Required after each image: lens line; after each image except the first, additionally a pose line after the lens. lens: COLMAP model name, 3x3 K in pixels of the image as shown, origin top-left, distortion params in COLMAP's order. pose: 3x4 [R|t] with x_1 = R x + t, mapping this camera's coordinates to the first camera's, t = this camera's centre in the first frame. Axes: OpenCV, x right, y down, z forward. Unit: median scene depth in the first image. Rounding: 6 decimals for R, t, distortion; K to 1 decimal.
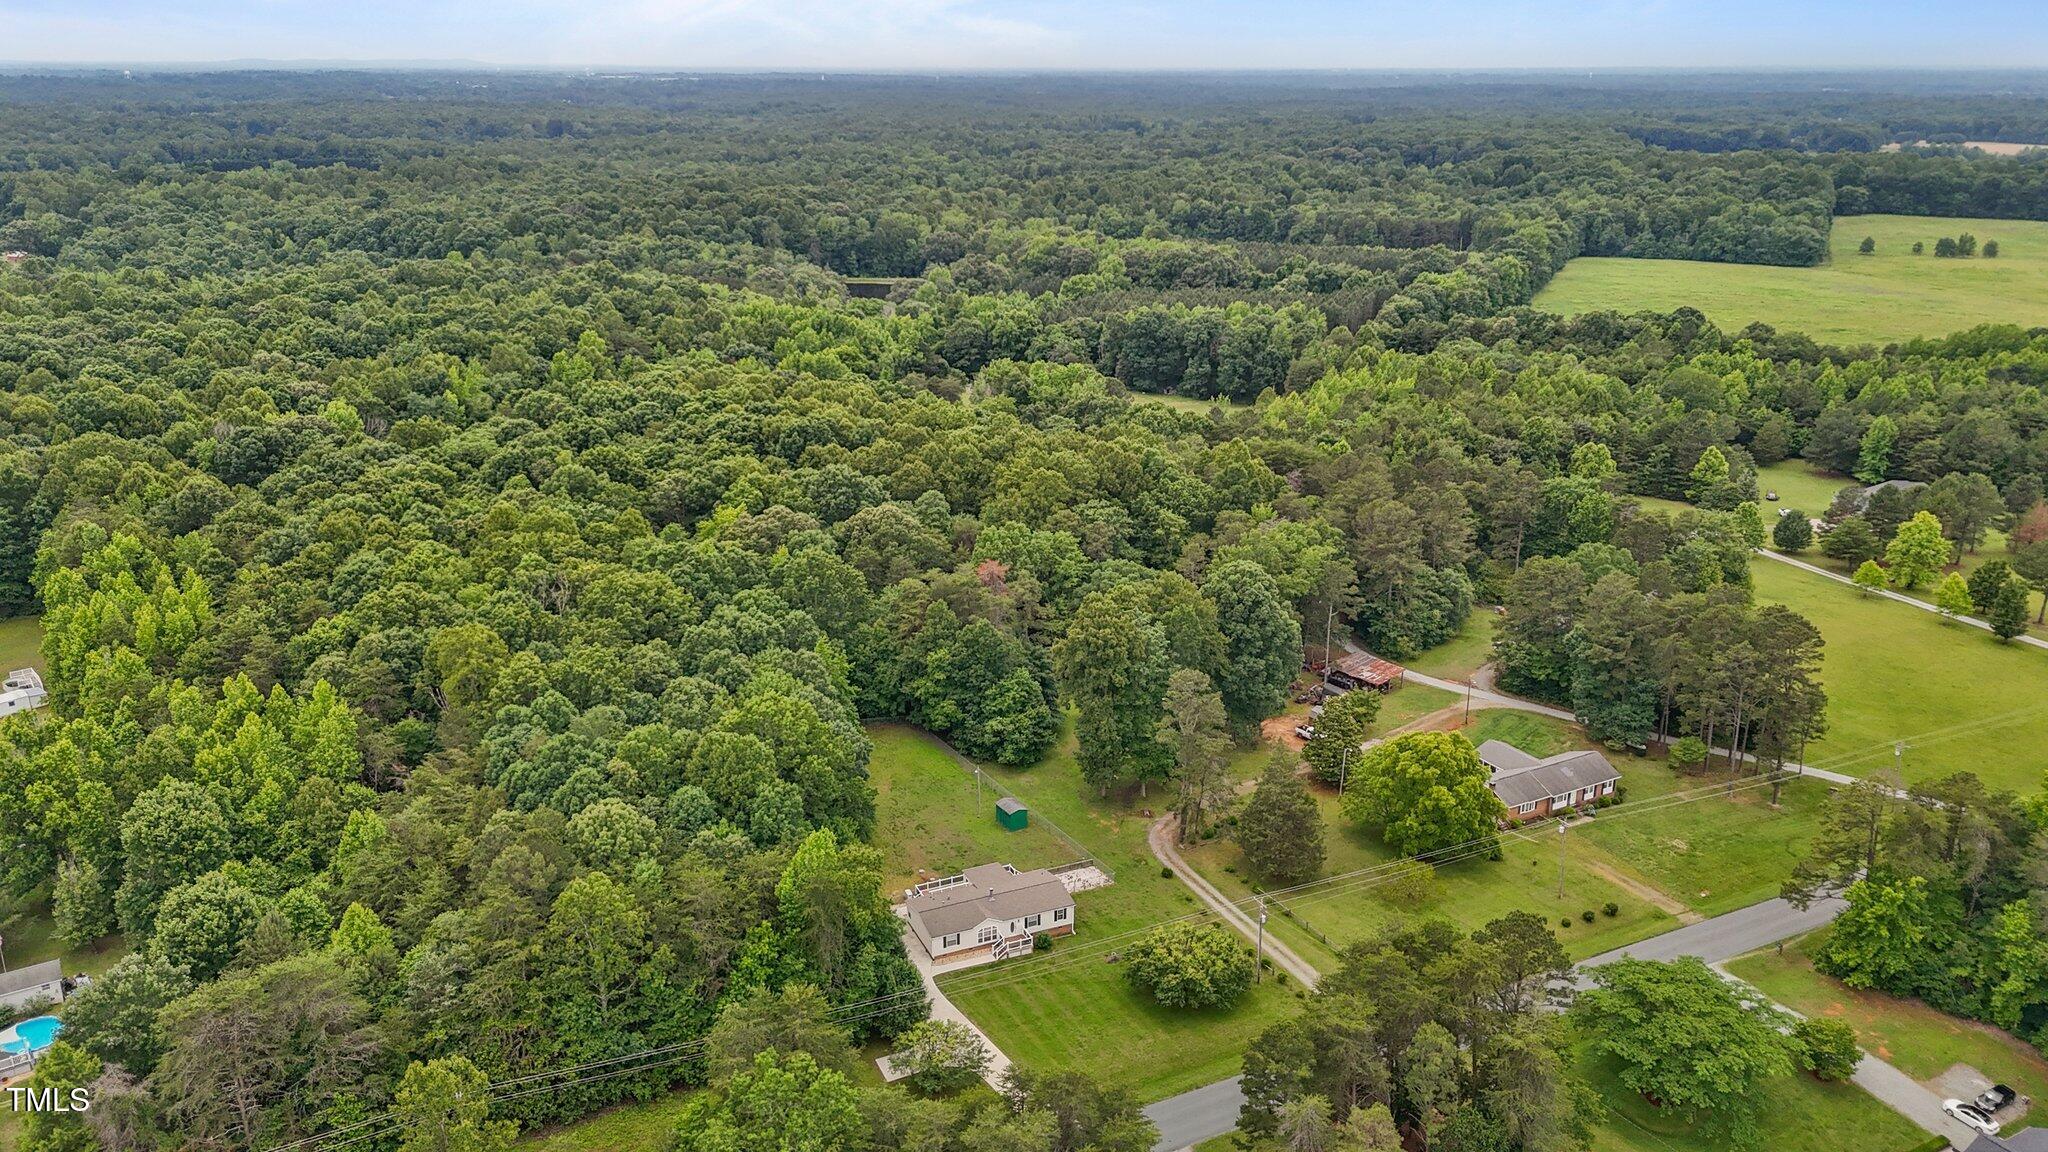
lens RADIAL K [[1492.7, 0, 1023.7], [0, 1492.7, 576.4], [0, 0, 1]] dist [0.054725, -0.006332]
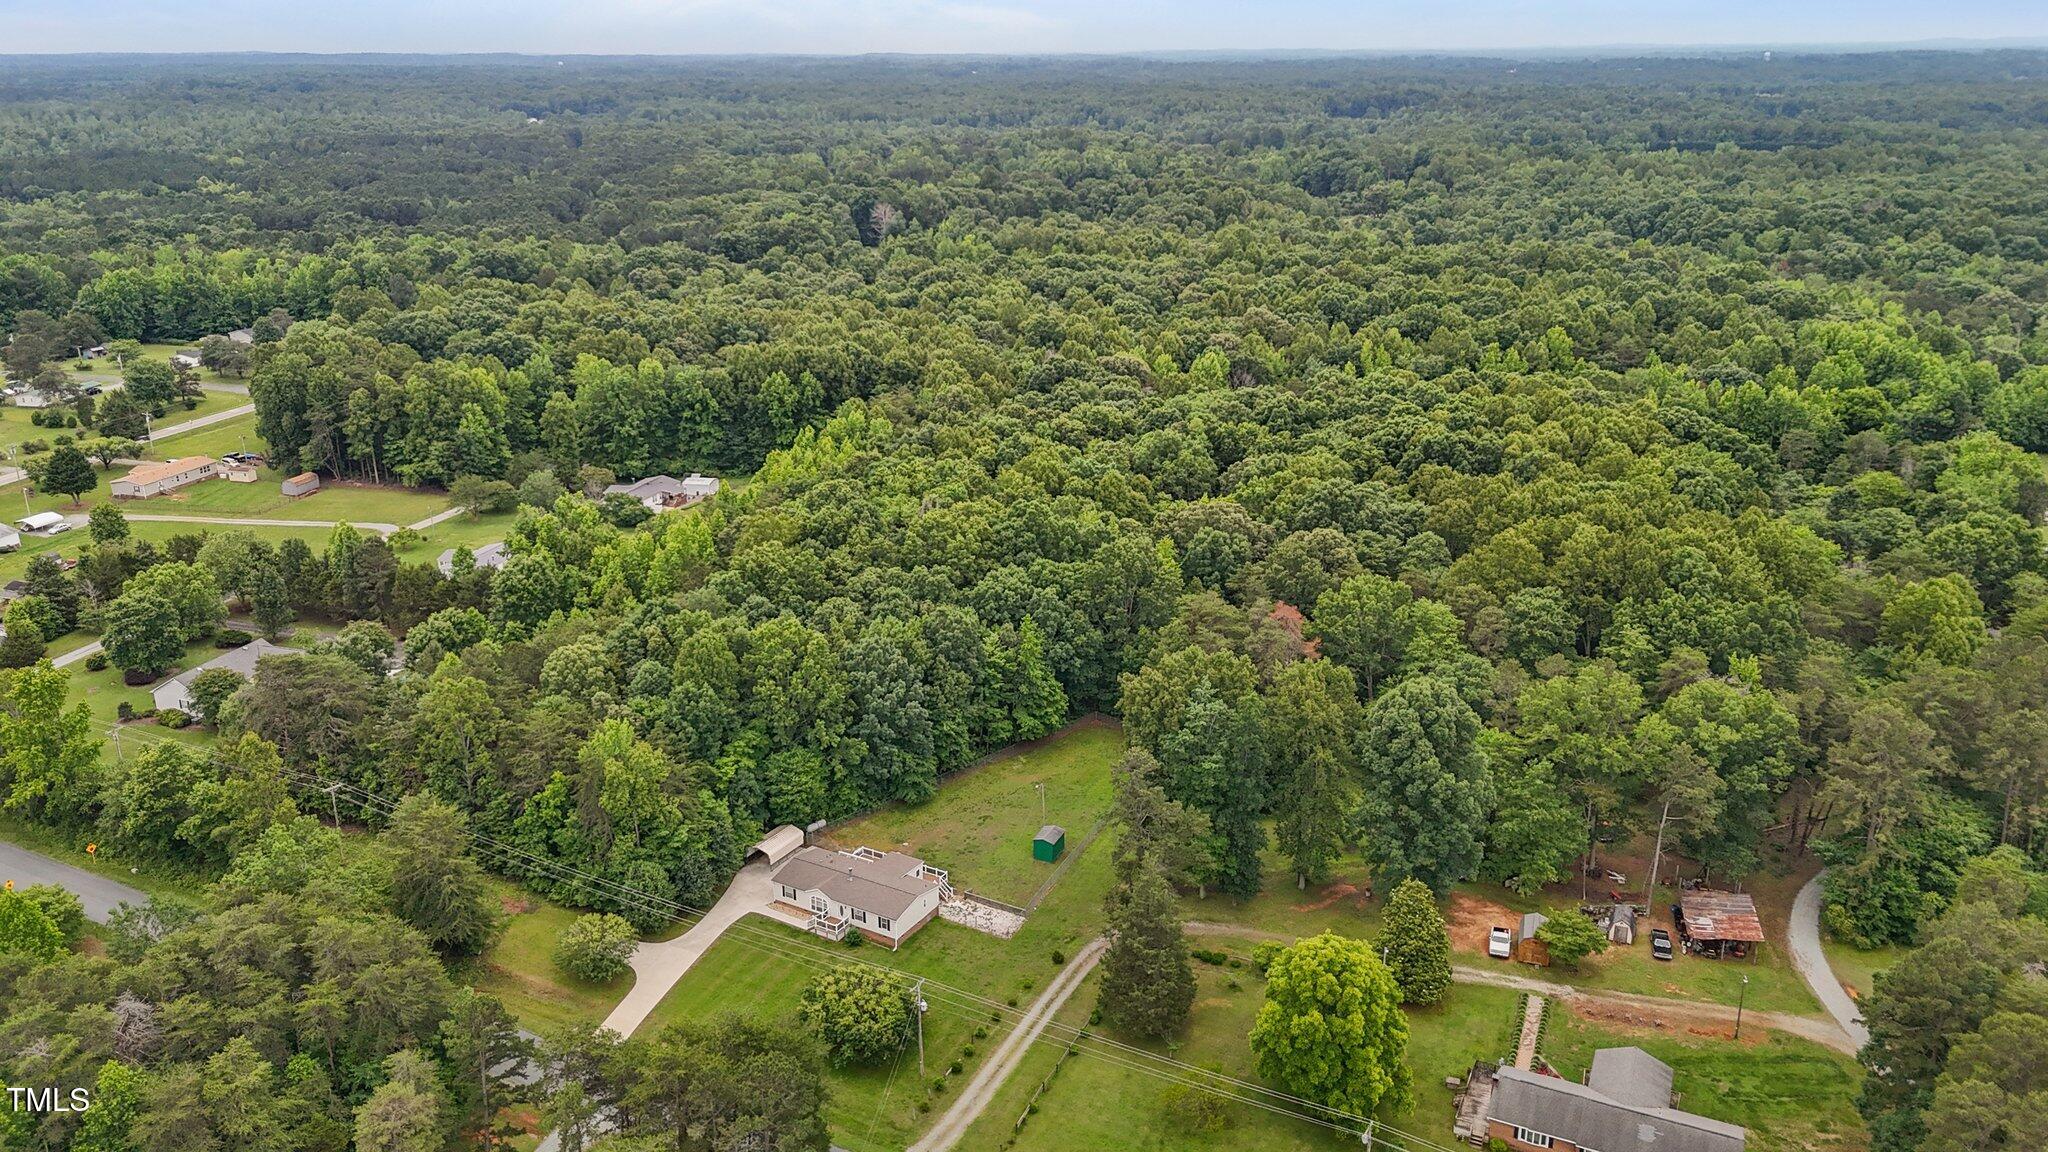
lens RADIAL K [[1492.7, 0, 1024.1], [0, 1492.7, 575.4], [0, 0, 1]] dist [0.054725, -0.006332]
pose [[0.593680, 0.256418, -0.762754, 0.759021], [-0.257477, 0.958572, 0.121843, -0.130601], [0.762398, 0.124056, 0.635106, 0.428048]]
